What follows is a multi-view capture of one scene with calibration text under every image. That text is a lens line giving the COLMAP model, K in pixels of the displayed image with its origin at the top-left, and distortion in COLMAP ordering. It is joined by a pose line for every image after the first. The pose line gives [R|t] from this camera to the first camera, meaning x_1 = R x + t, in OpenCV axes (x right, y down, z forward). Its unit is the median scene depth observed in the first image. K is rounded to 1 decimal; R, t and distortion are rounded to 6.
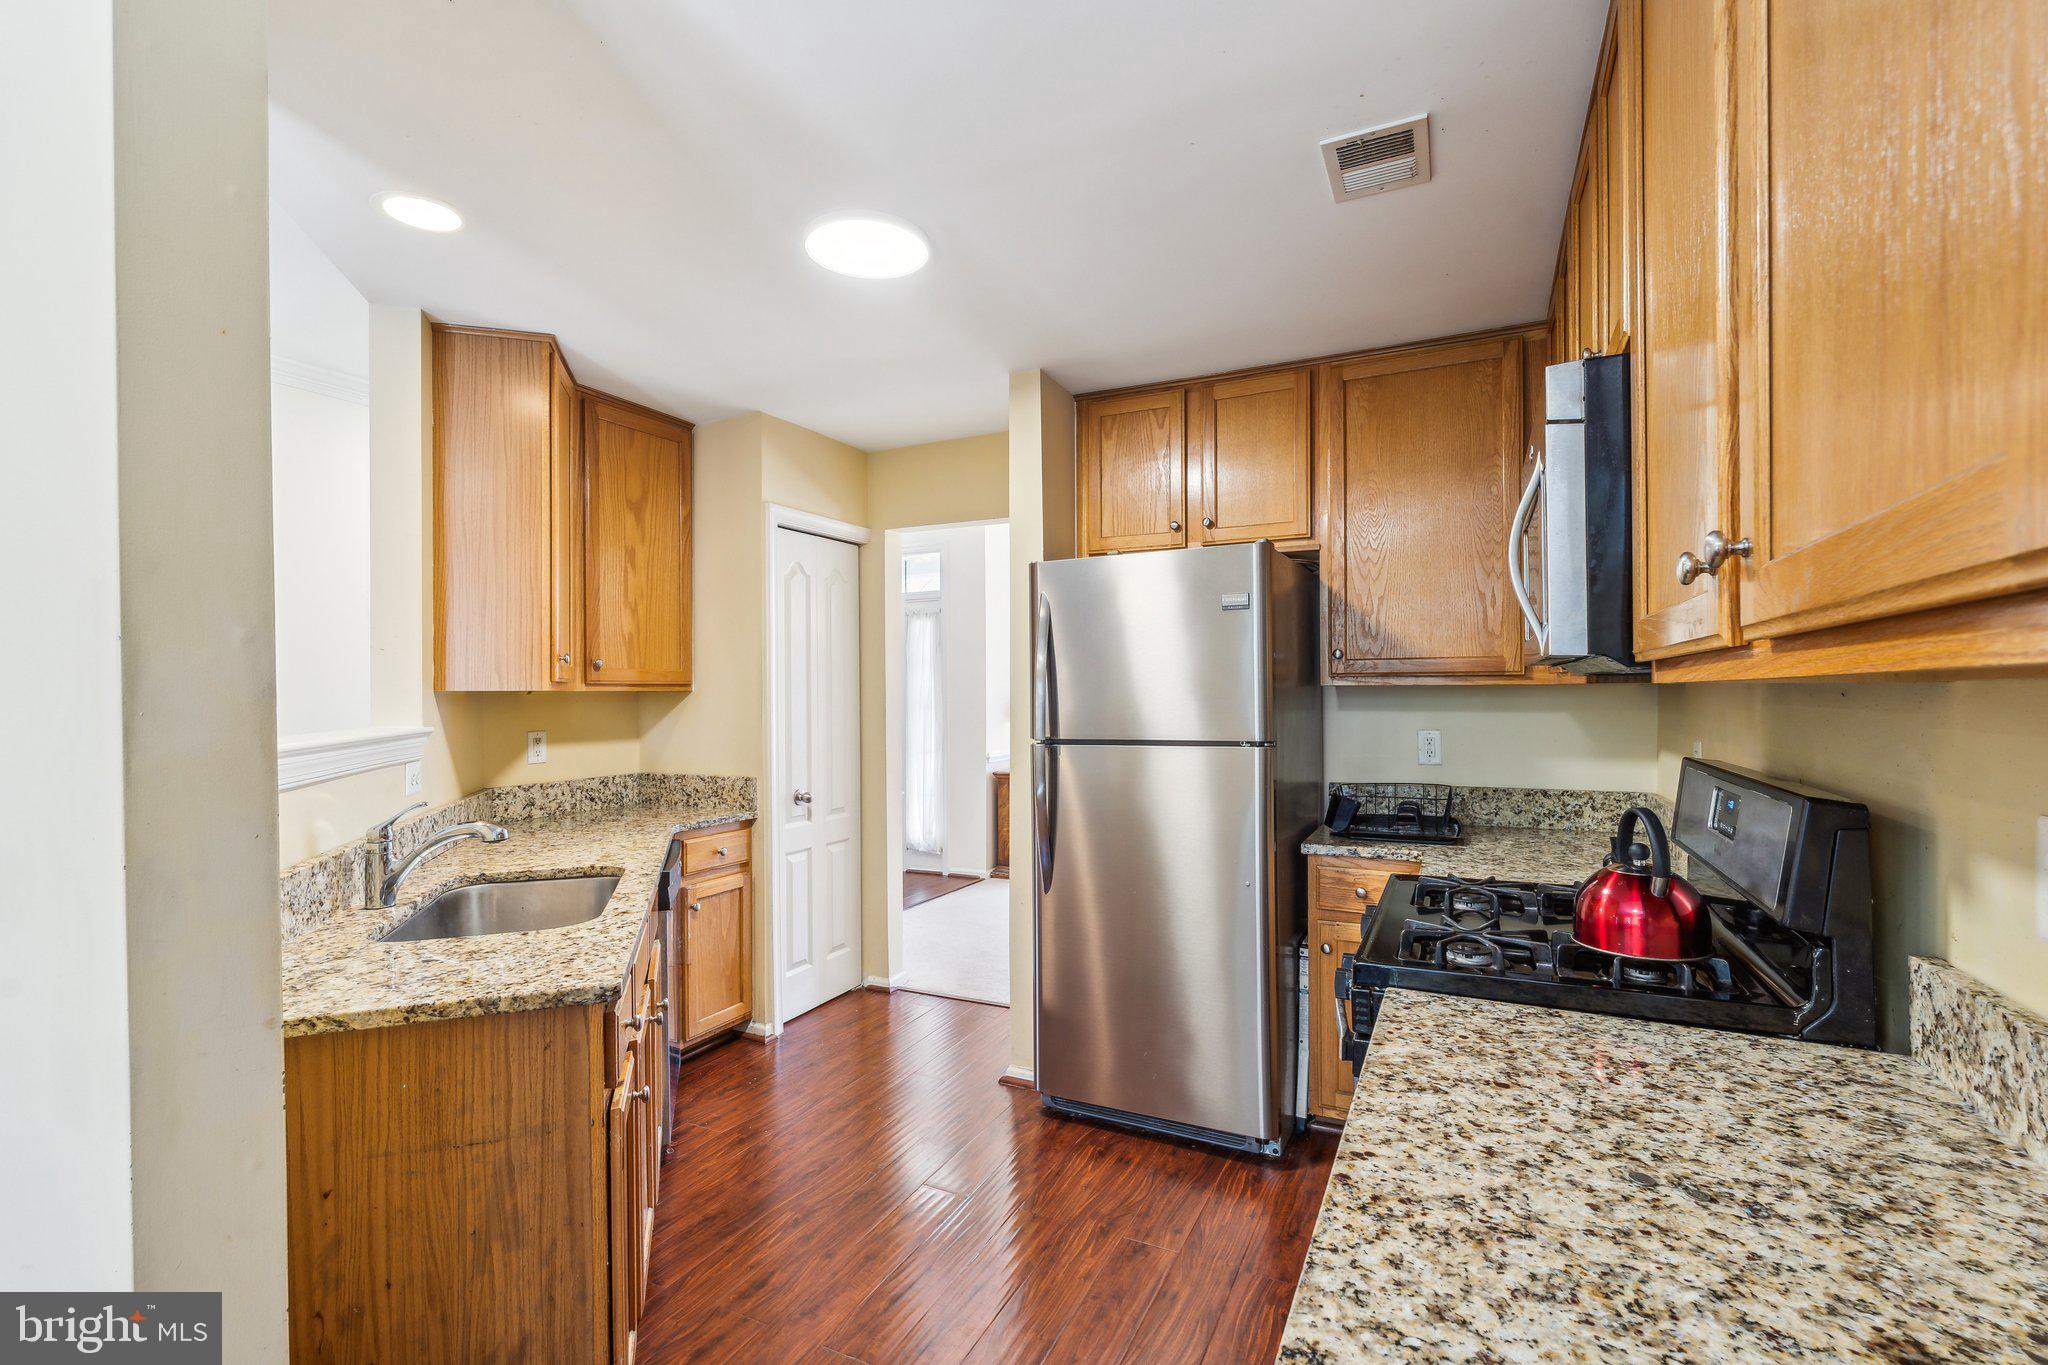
lens RADIAL K [[924.3, 0, 1020.6], [0, 924.3, 696.2], [0, 0, 1]] dist [-0.001762, -0.000033]
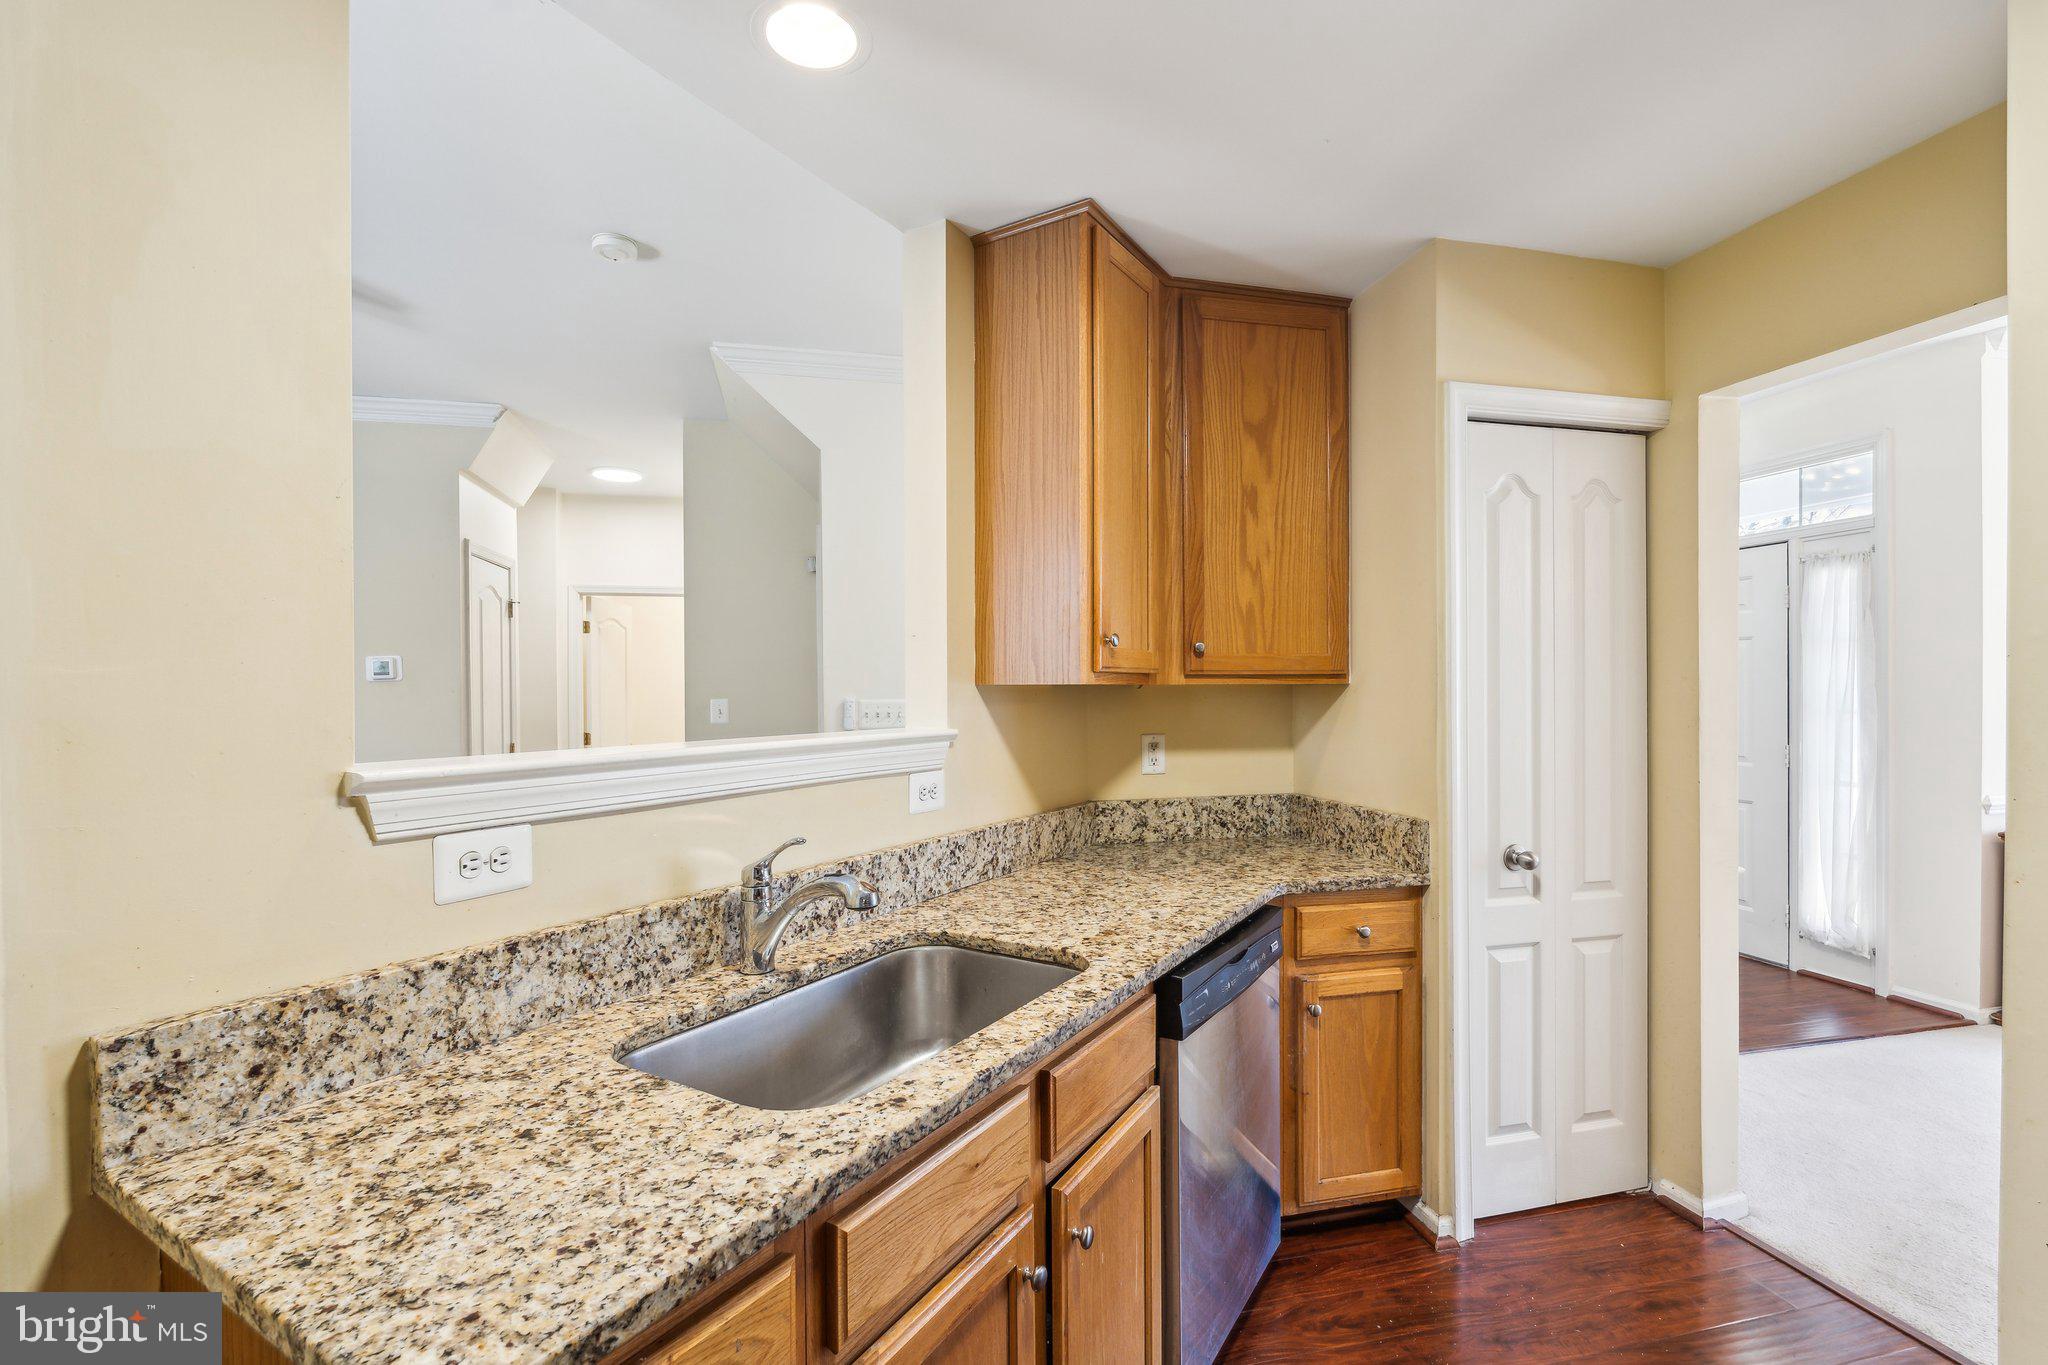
lens RADIAL K [[905.9, 0, 1034.7], [0, 905.9, 689.3], [0, 0, 1]] dist [-0.002395, -0.000156]
pose [[0.647593, 0.005420, -0.761967, 0.013429], [-0.002941, 0.999985, 0.004614, -0.005140], [0.761981, -0.000747, 0.647599, 0.449278]]
